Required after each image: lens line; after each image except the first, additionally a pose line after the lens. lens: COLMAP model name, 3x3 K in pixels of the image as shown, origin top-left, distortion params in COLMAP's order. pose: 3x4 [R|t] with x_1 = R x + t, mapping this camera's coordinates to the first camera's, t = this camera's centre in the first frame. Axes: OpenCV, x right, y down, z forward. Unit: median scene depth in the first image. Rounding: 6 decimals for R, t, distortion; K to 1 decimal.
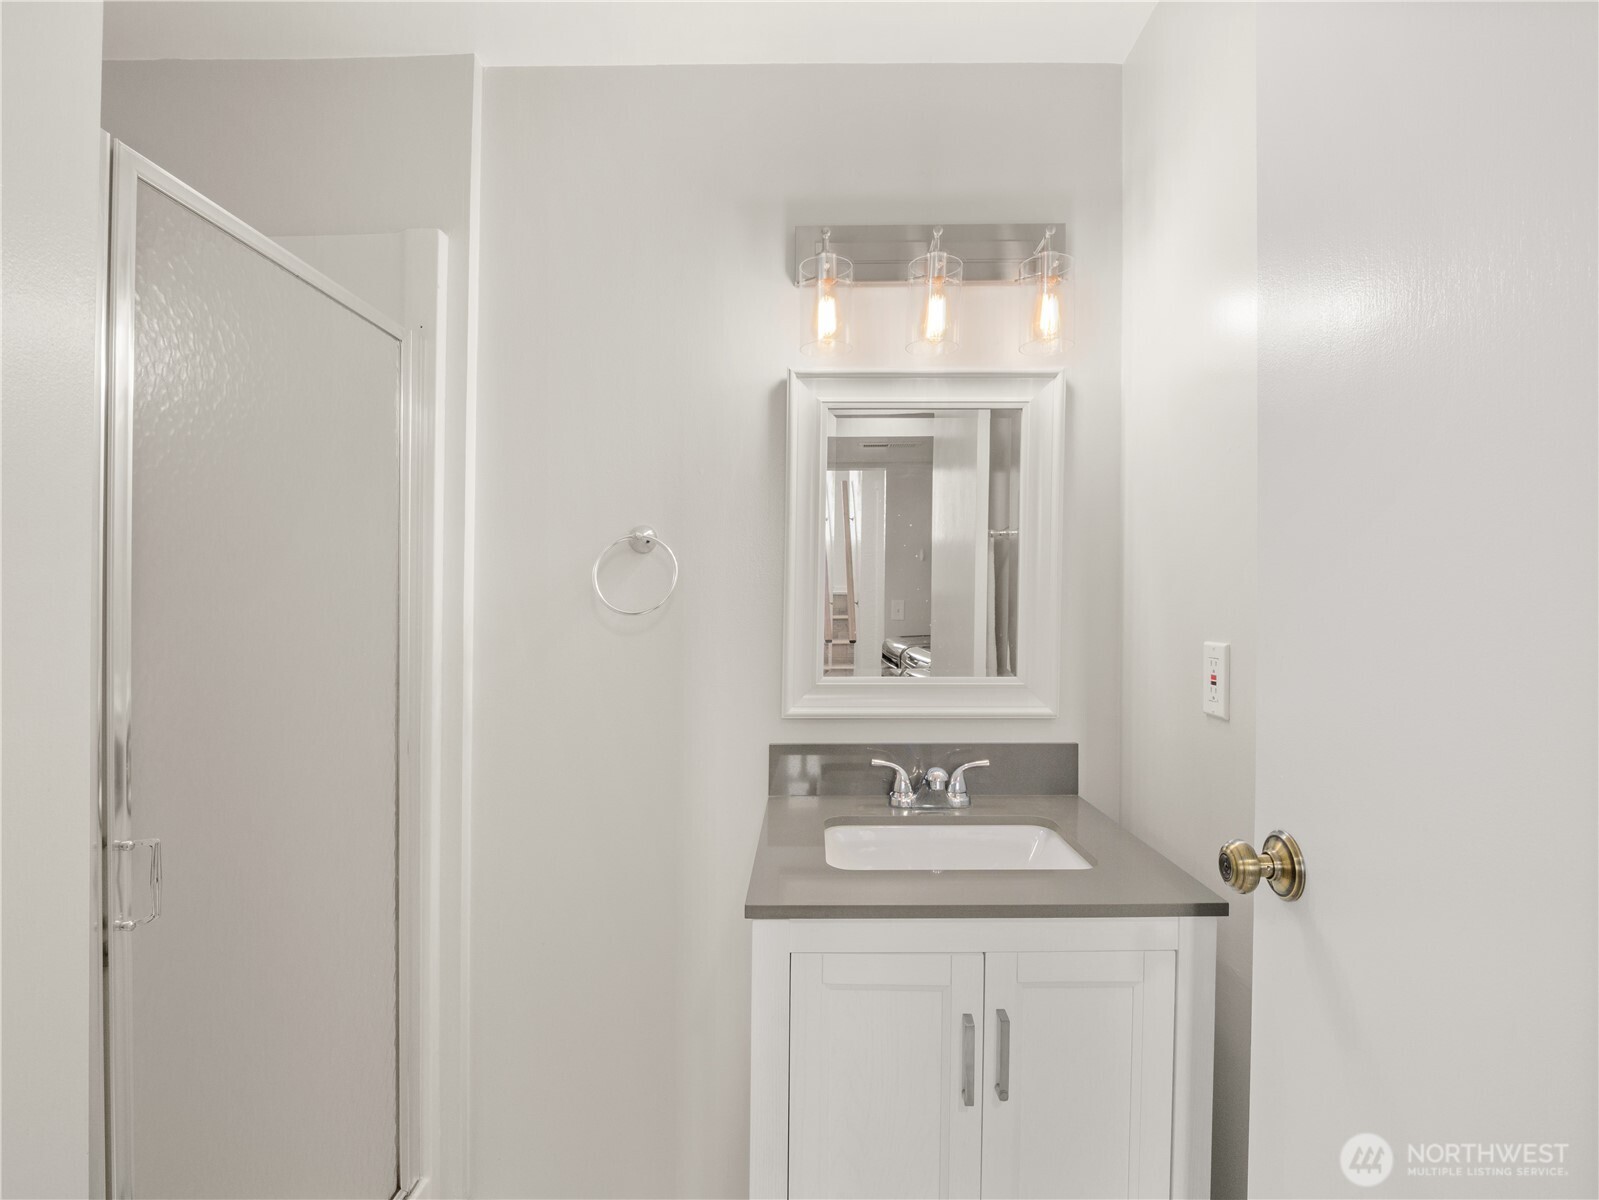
lens RADIAL K [[766.5, 0, 800.7], [0, 766.5, 606.7], [0, 0, 1]] dist [-0.007555, -0.000477]
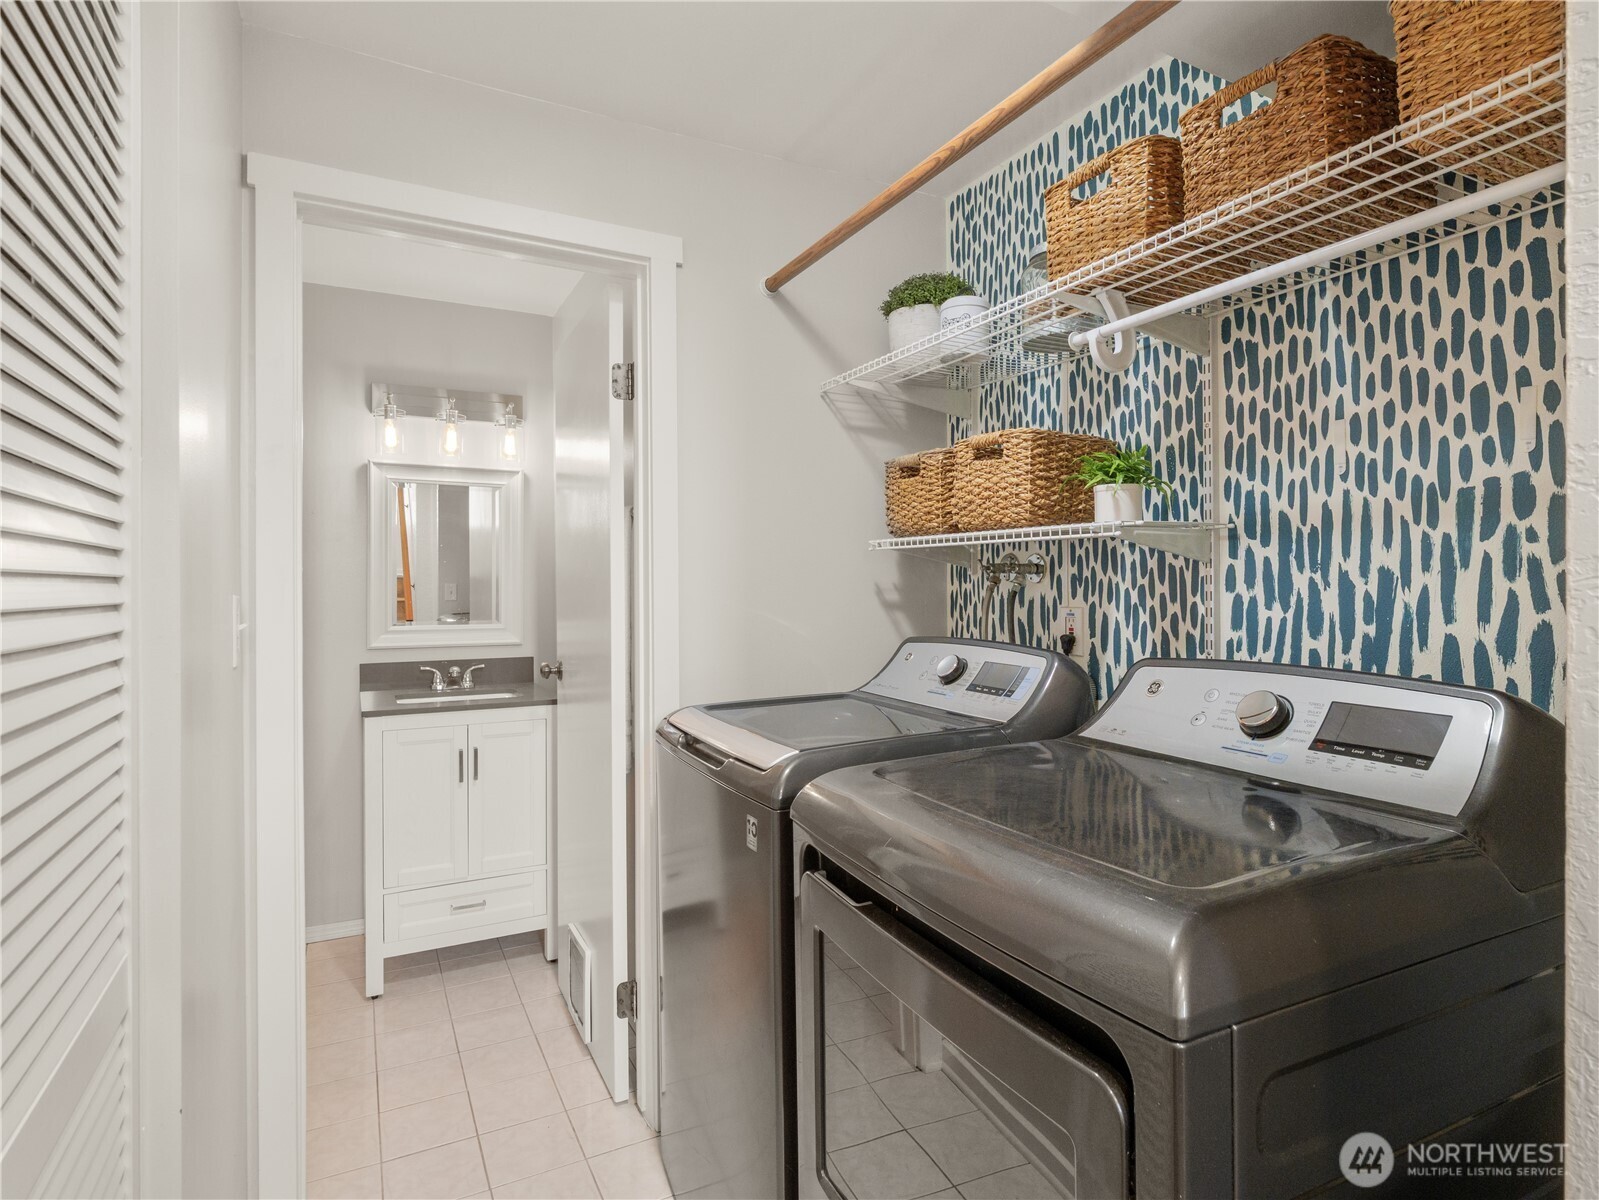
lens RADIAL K [[844.3, 0, 792.6], [0, 844.3, 597.5], [0, 0, 1]] dist [-0.000956, -0.006076]
pose [[0.880099, -0.015302, 0.474543, -0.086119], [0.010219, 0.999859, 0.013290, 0.004377], [-0.474679, -0.006847, 0.880132, -1.282186]]
